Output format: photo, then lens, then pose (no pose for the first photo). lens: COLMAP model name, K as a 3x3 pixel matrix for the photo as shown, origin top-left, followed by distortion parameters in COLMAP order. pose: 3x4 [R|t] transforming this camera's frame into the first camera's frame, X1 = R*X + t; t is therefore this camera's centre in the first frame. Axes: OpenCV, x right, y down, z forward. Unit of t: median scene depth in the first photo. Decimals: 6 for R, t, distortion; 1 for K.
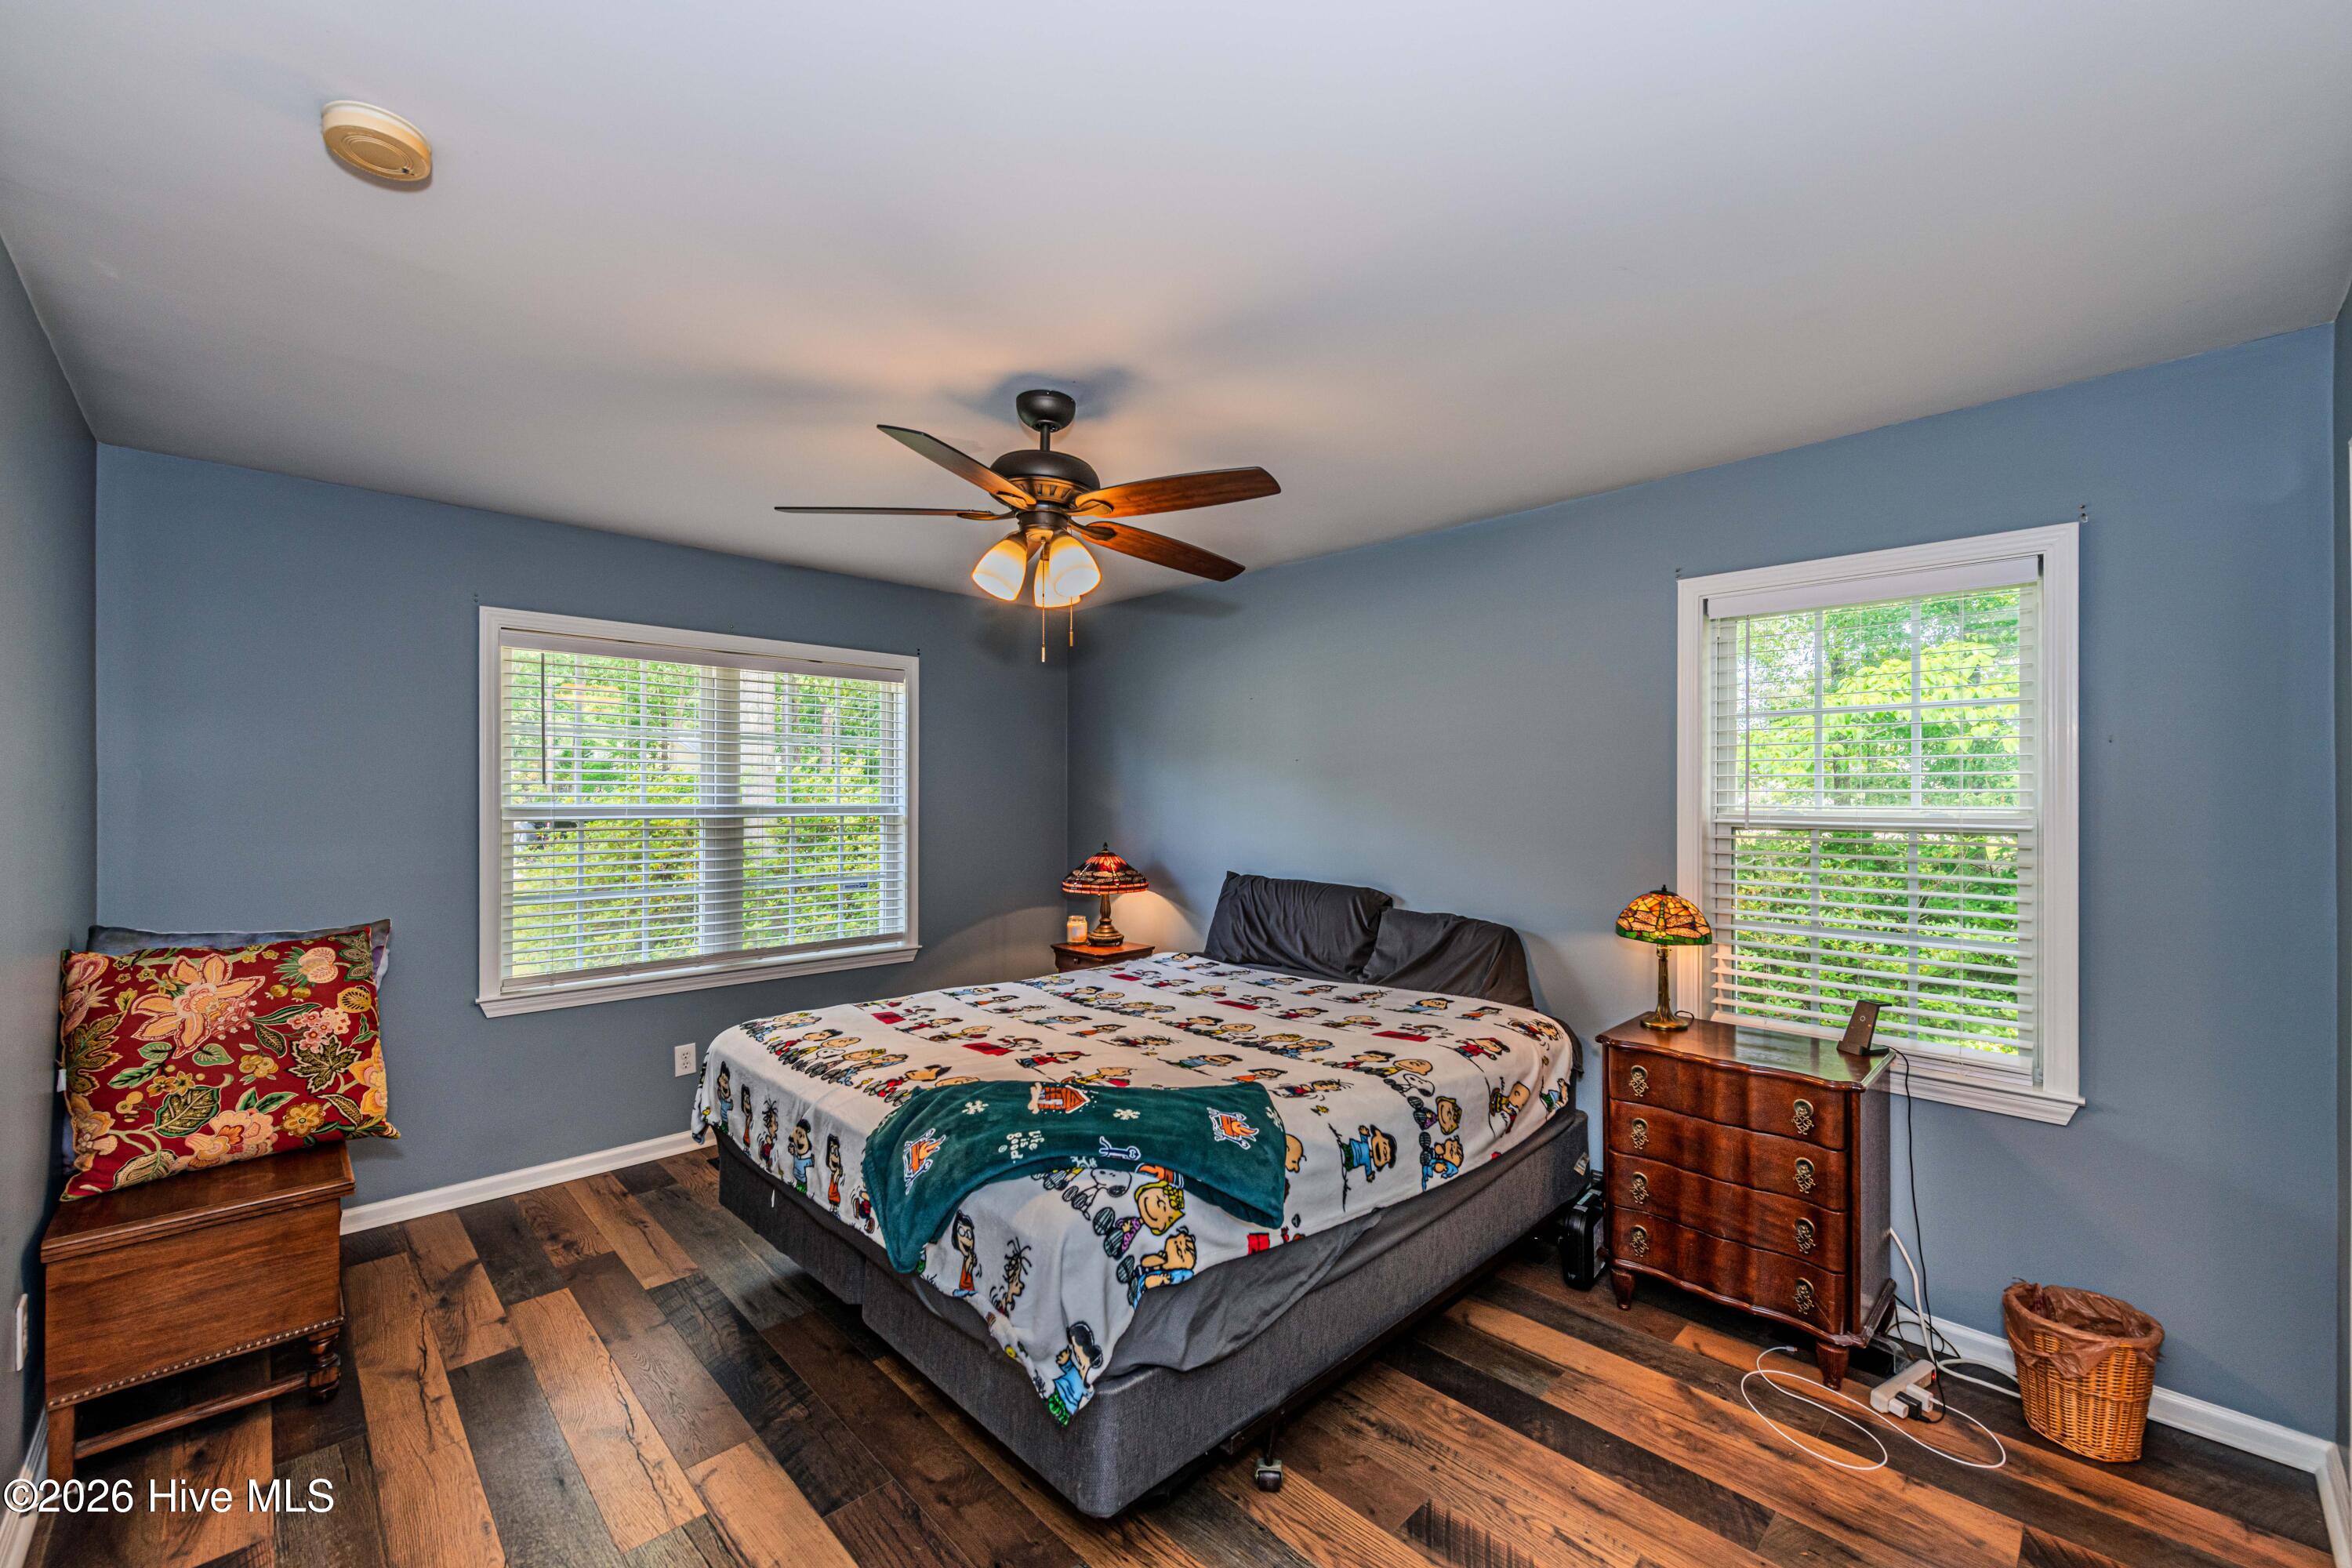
lens RADIAL K [[916.8, 0, 1168.0], [0, 916.8, 787.6], [0, 0, 1]] dist [0.008223, -0.000297]
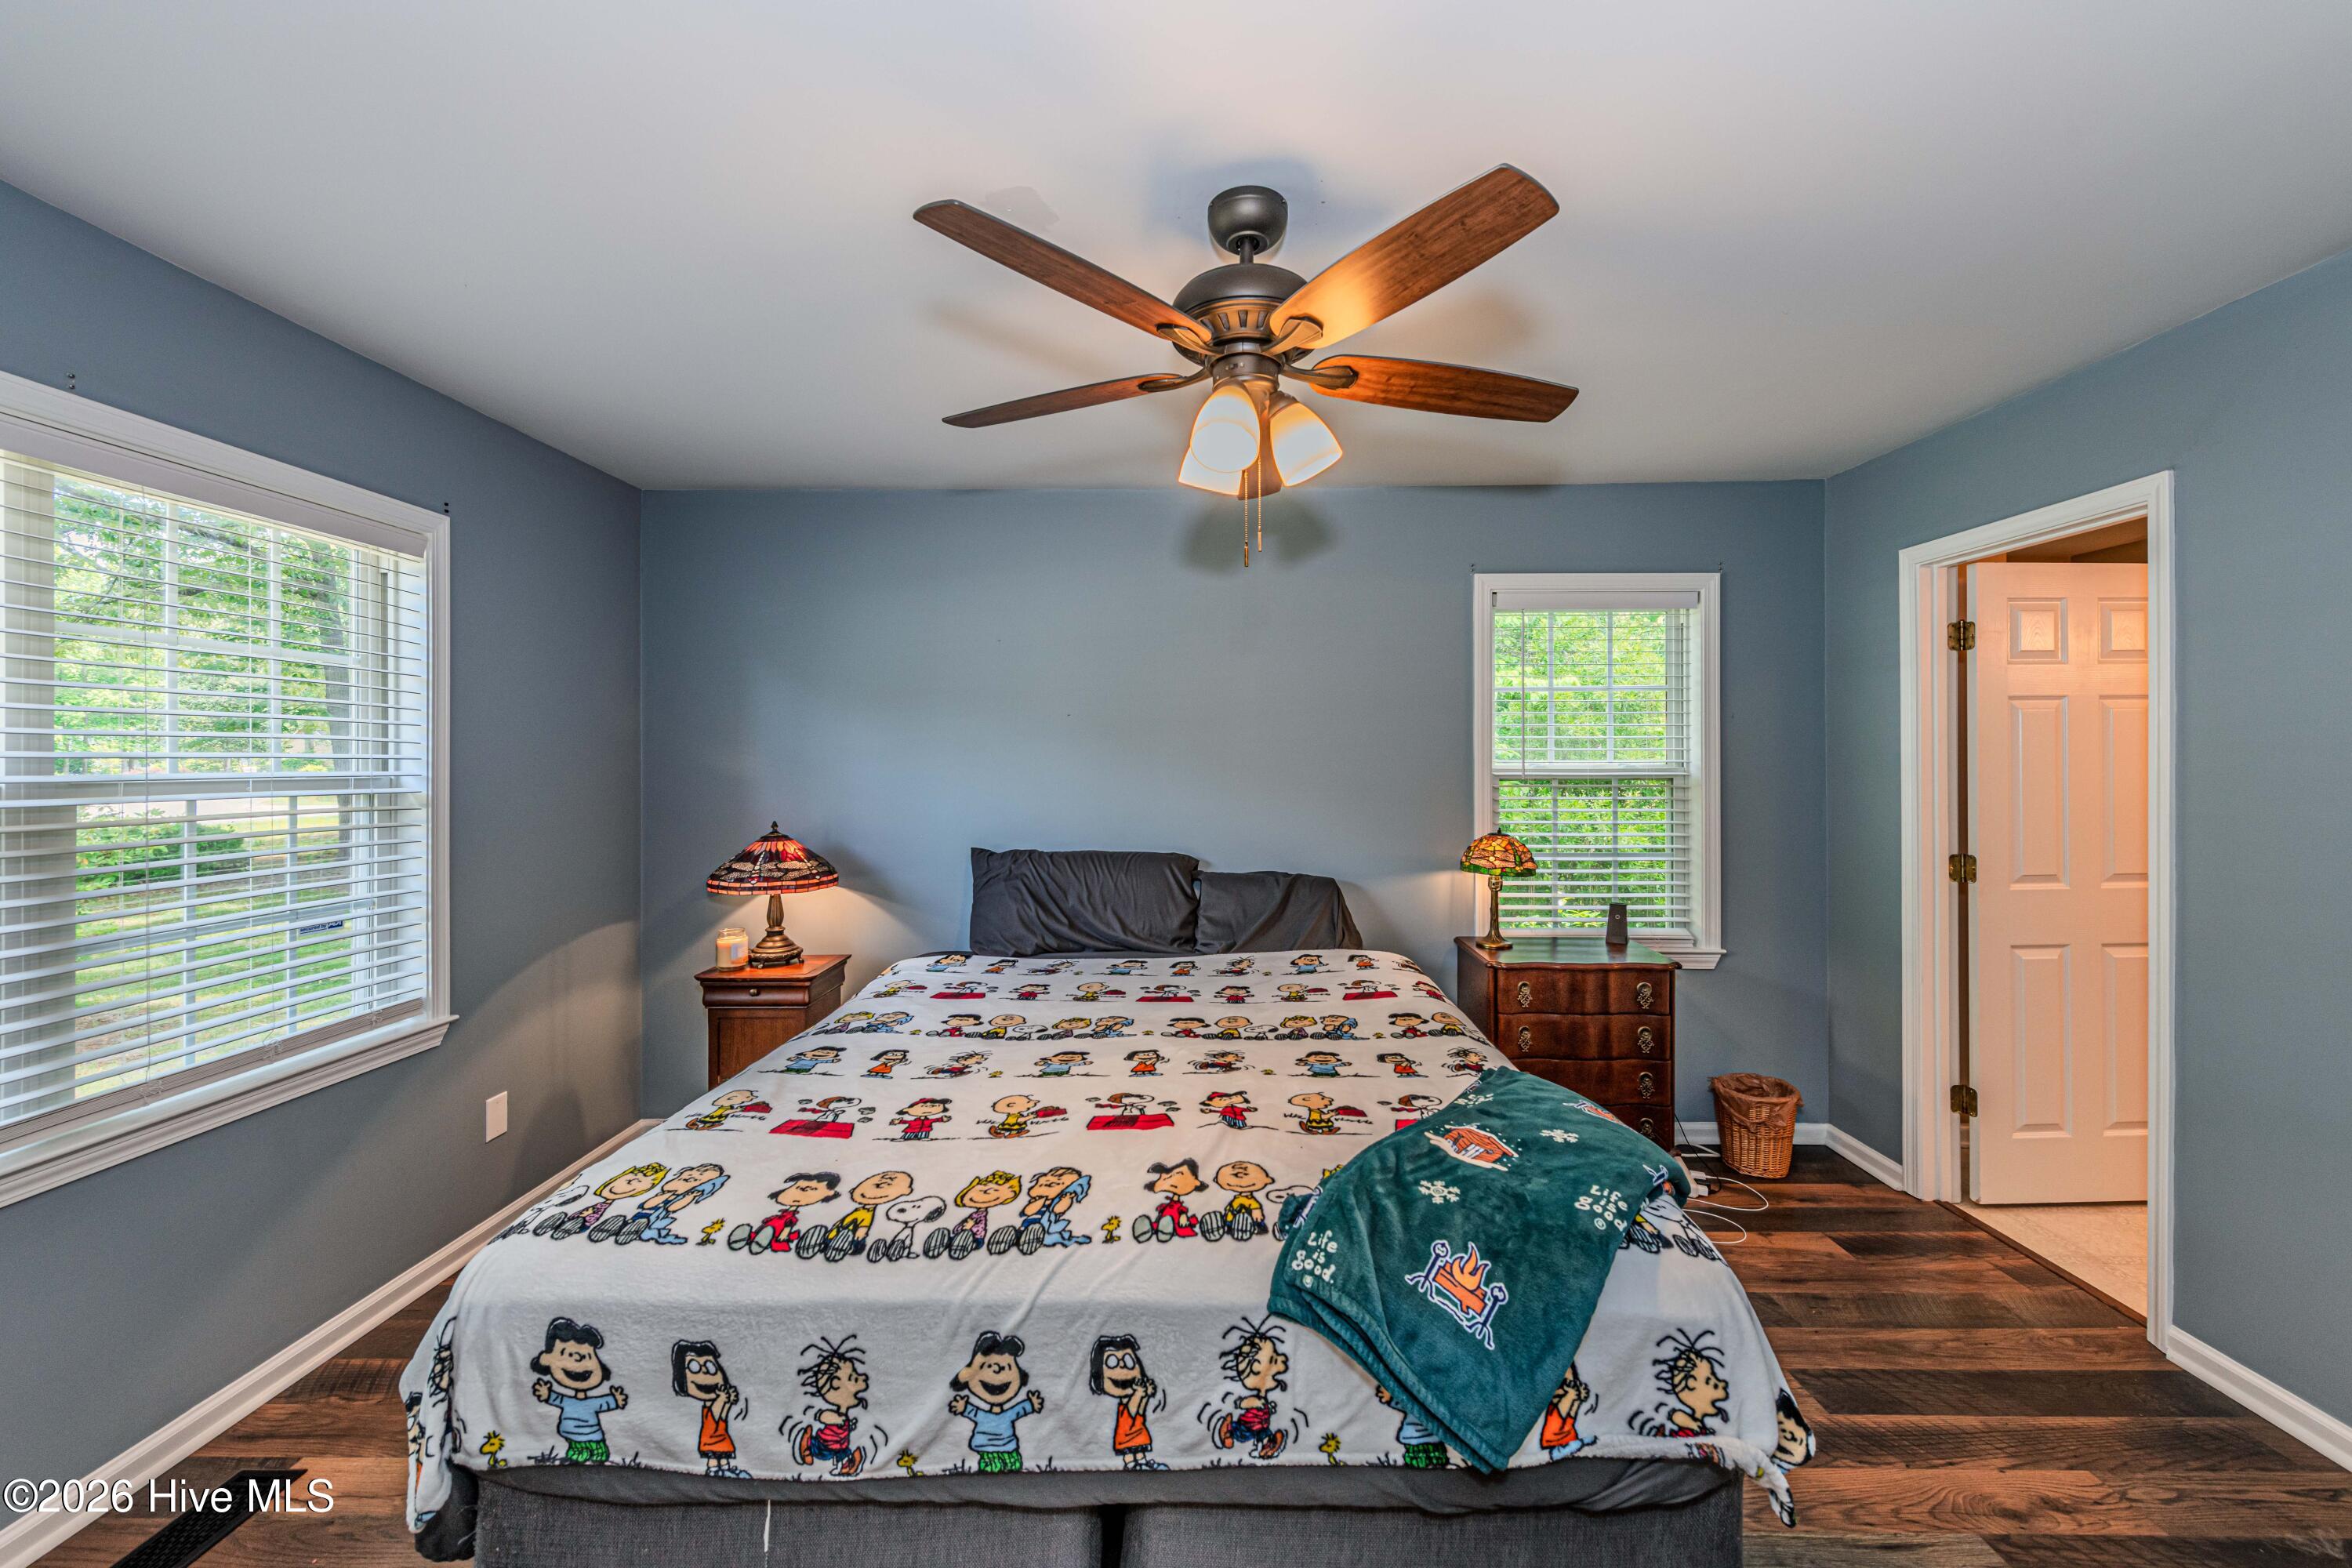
lens RADIAL K [[910.5, 0, 1176.5], [0, 910.5, 763.4], [0, 0, 1]] dist [0.017152, -0.007446]
pose [[0.712877, -0.006602, 0.701258, -0.648420], [-0.001931, 0.999933, 0.011377, 0.009844], [-0.701286, -0.009464, 0.712817, 0.495173]]
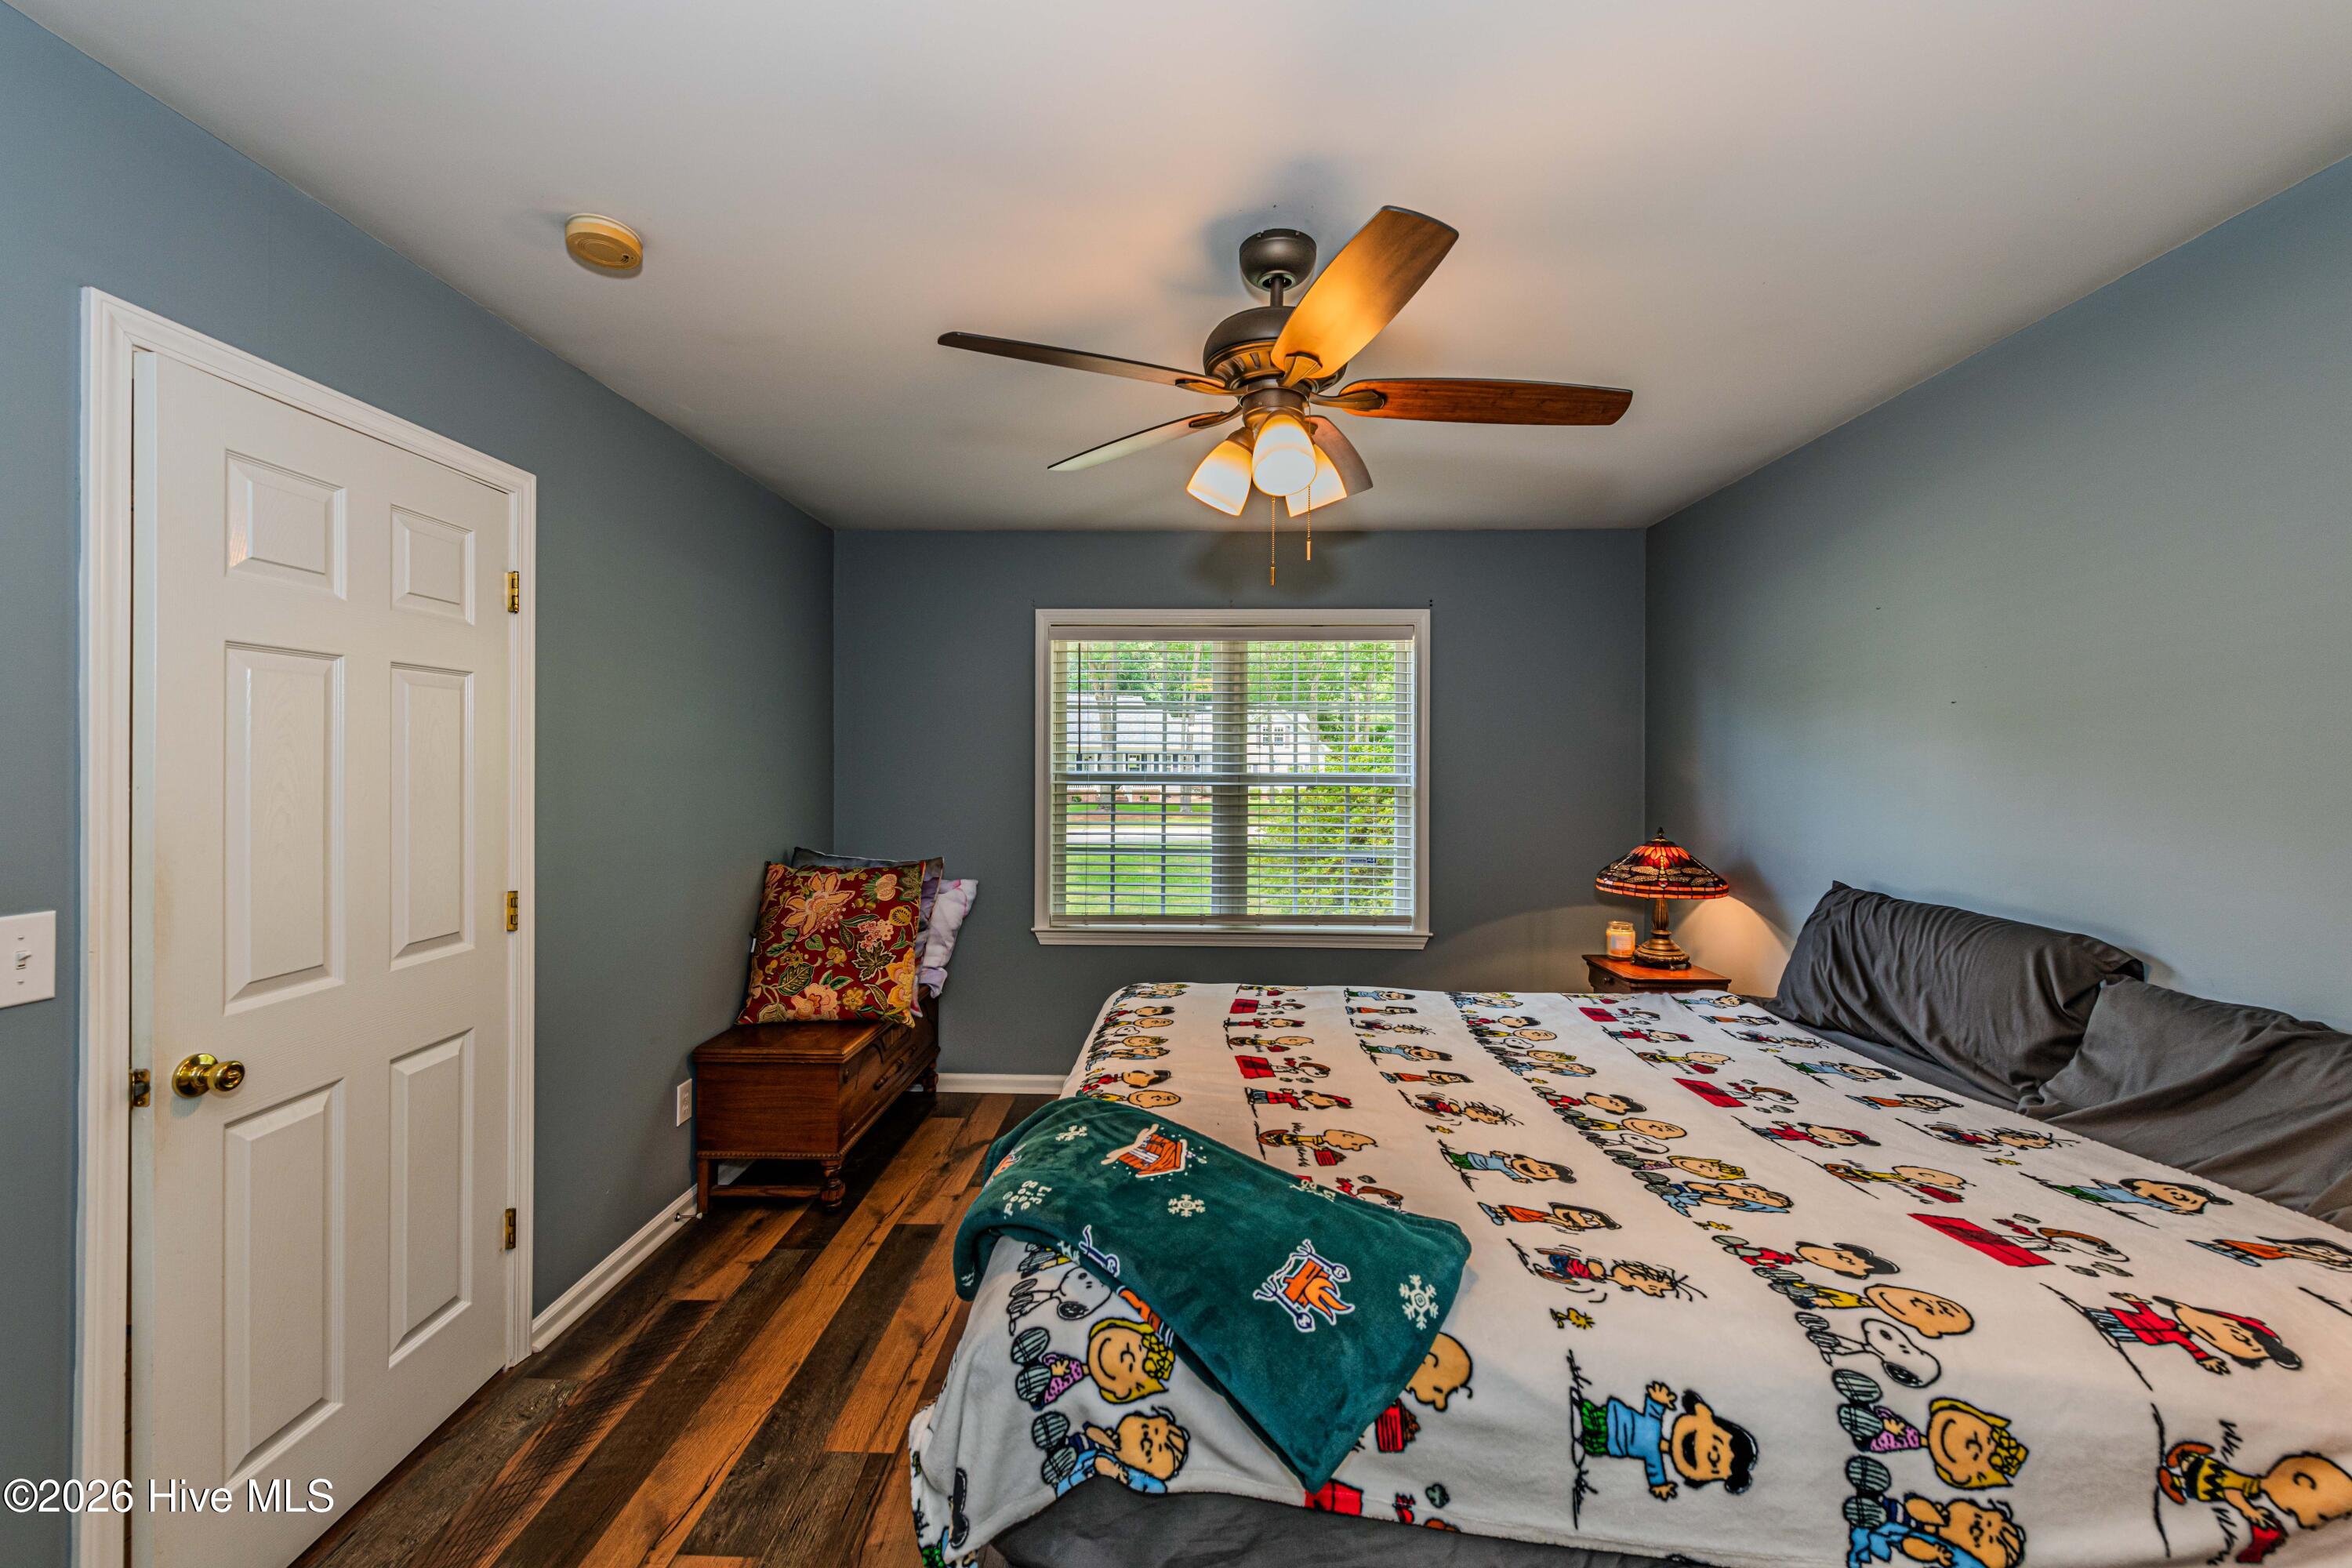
lens RADIAL K [[910.5, 0, 1176.5], [0, 910.5, 763.4], [0, 0, 1]] dist [0.017152, -0.007446]
pose [[0.704805, -0.000690, -0.709401, 0.337091], [0.002487, 0.999996, 0.001499, 0.011035], [0.709397, -0.002820, 0.704803, 0.376527]]
